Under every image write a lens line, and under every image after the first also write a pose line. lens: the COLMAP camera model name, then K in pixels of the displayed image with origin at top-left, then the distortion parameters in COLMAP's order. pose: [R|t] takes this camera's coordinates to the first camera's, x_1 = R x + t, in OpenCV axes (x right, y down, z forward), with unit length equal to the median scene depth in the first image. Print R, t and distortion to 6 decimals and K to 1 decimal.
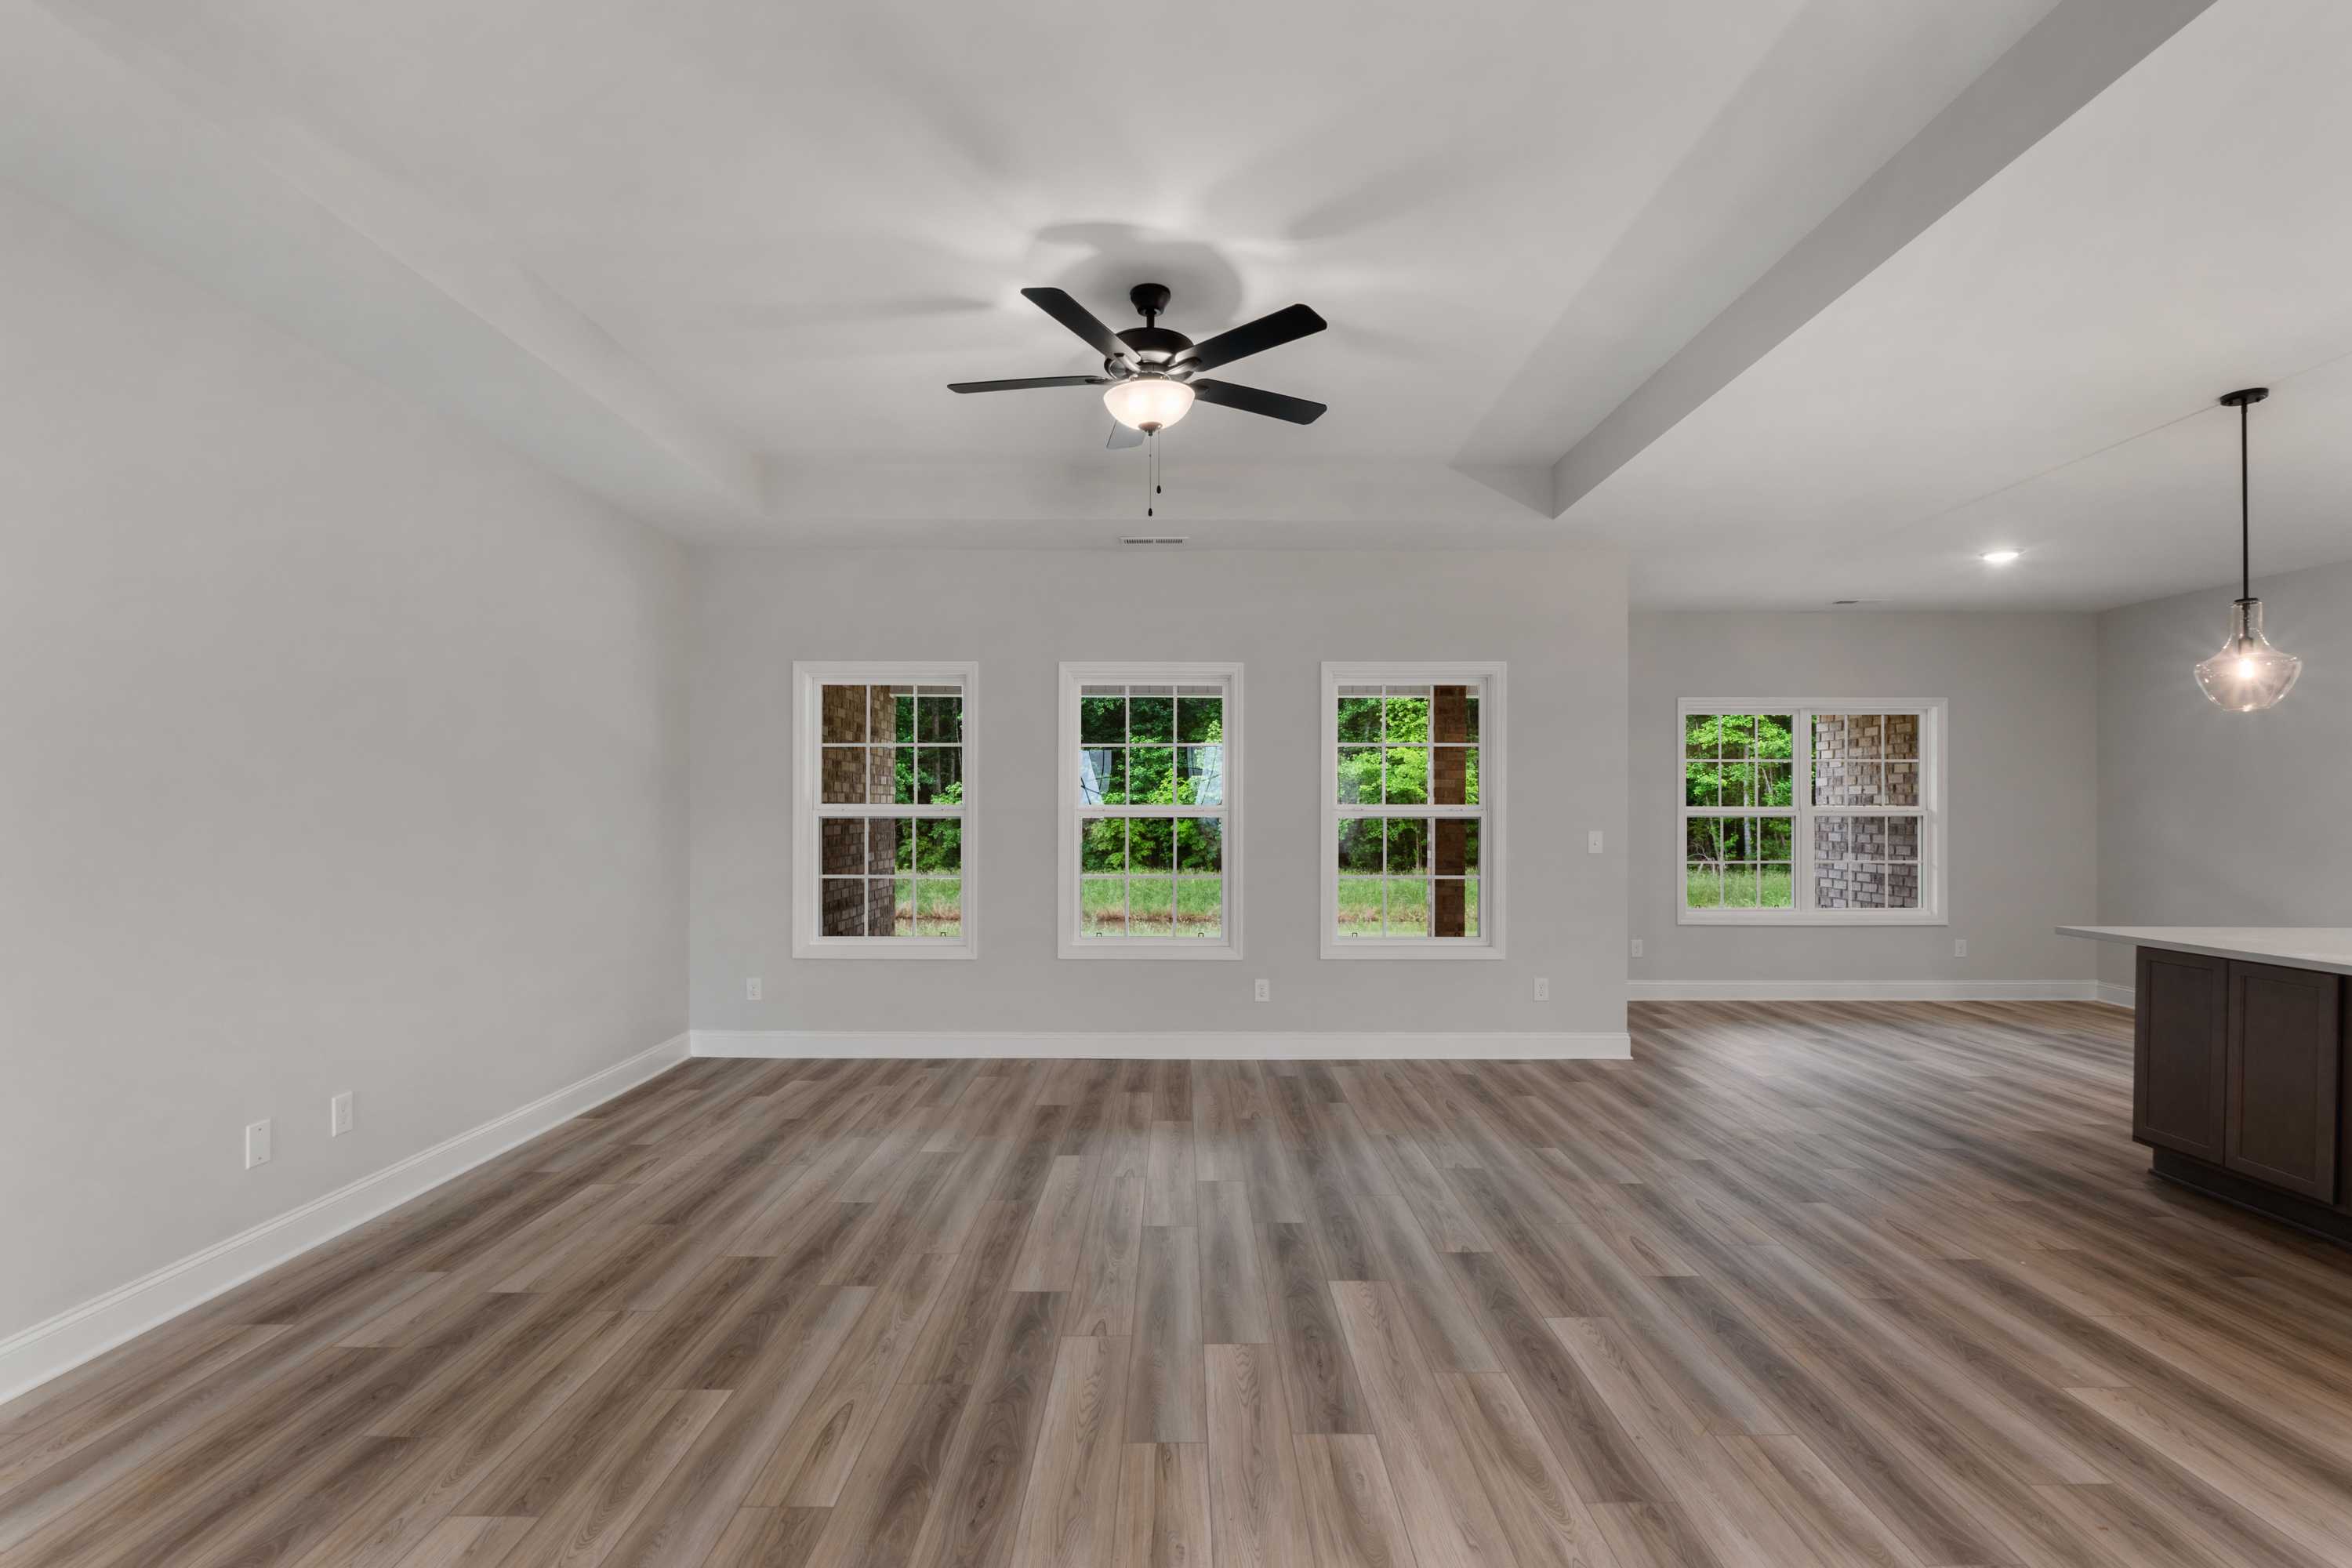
lens RADIAL K [[1109.4, 0, 1181.3], [0, 1109.4, 804.5], [0, 0, 1]] dist [-0.006295, 0.000148]
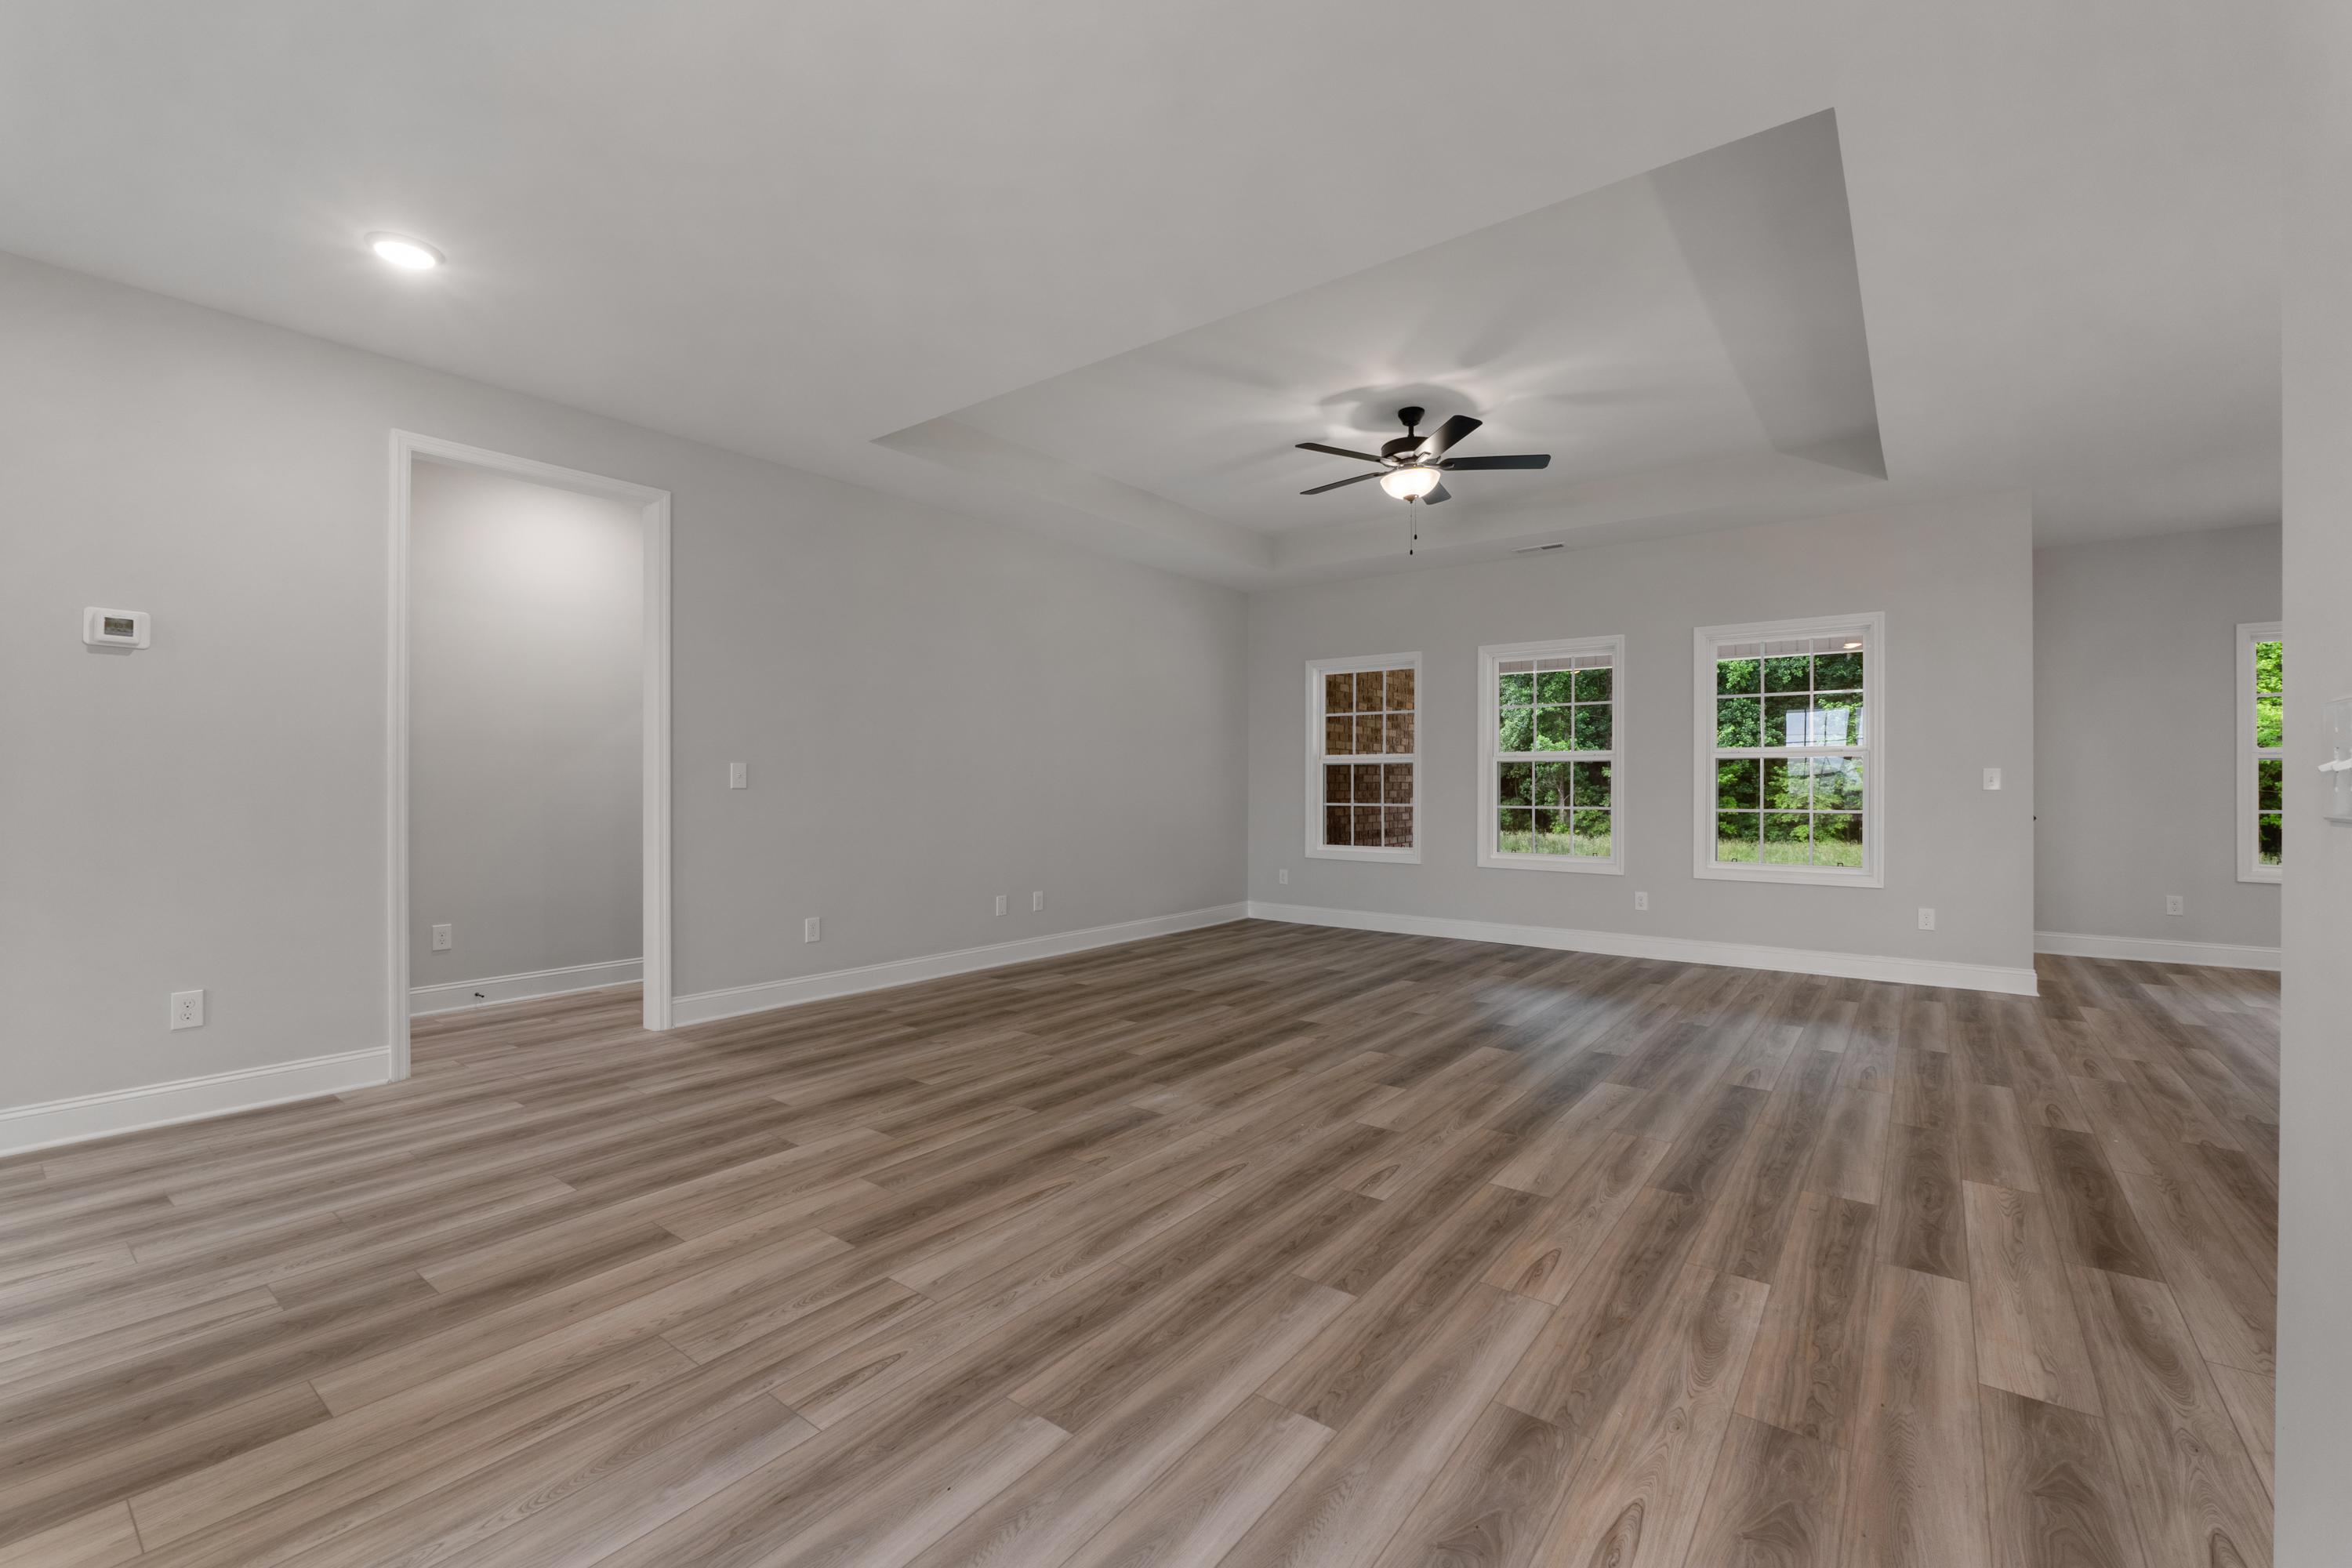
lens RADIAL K [[993.9, 0, 1177.8], [0, 993.9, 779.2], [0, 0, 1]] dist [-0.019851, -0.000053]
pose [[0.795698, -0.001820, -0.605691, 0.554485], [0.002239, 0.999997, -0.000064, 0.053809], [0.605690, -0.001305, 0.795700, -0.304677]]
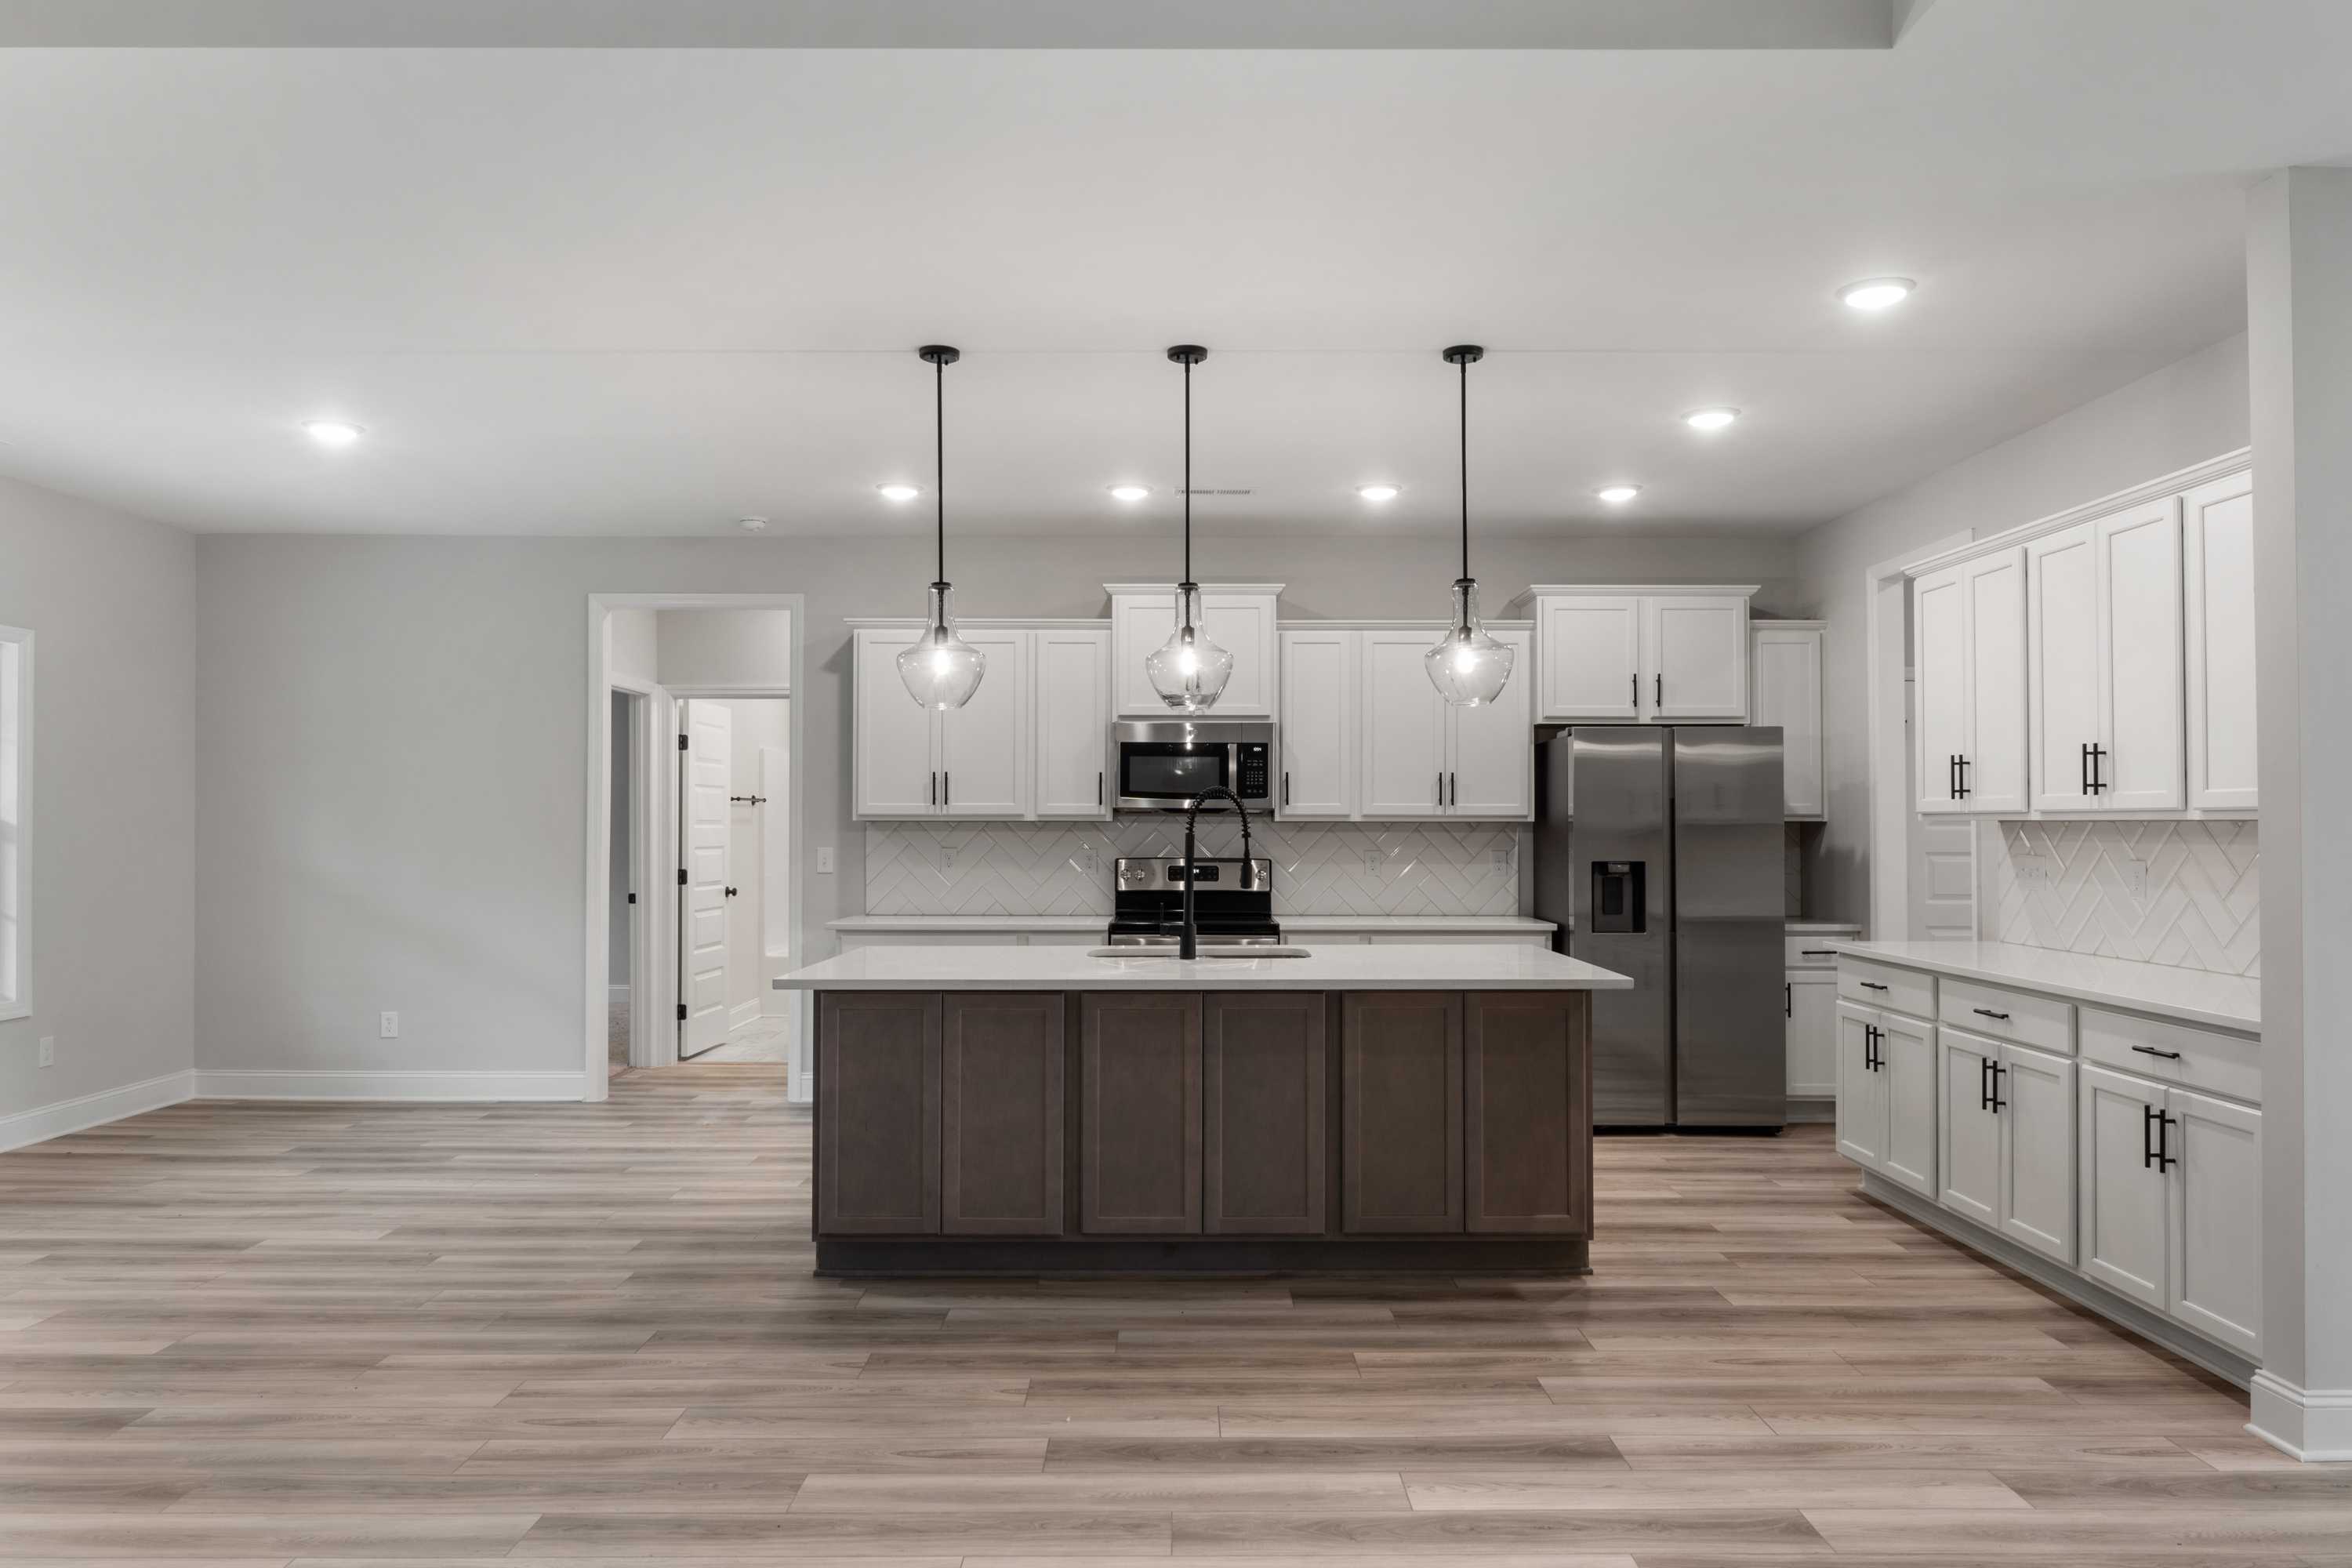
lens RADIAL K [[1555.7, 0, 1178.9], [0, 1555.7, 786.4], [0, 0, 1]] dist [-0.007078, 0.000661]
pose [[0.002125, 0.022340, 0.999748, -0.268042], [-0.000643, 0.999750, -0.022339, 0.012948], [-0.999998, -0.000596, 0.002139, 0.858611]]
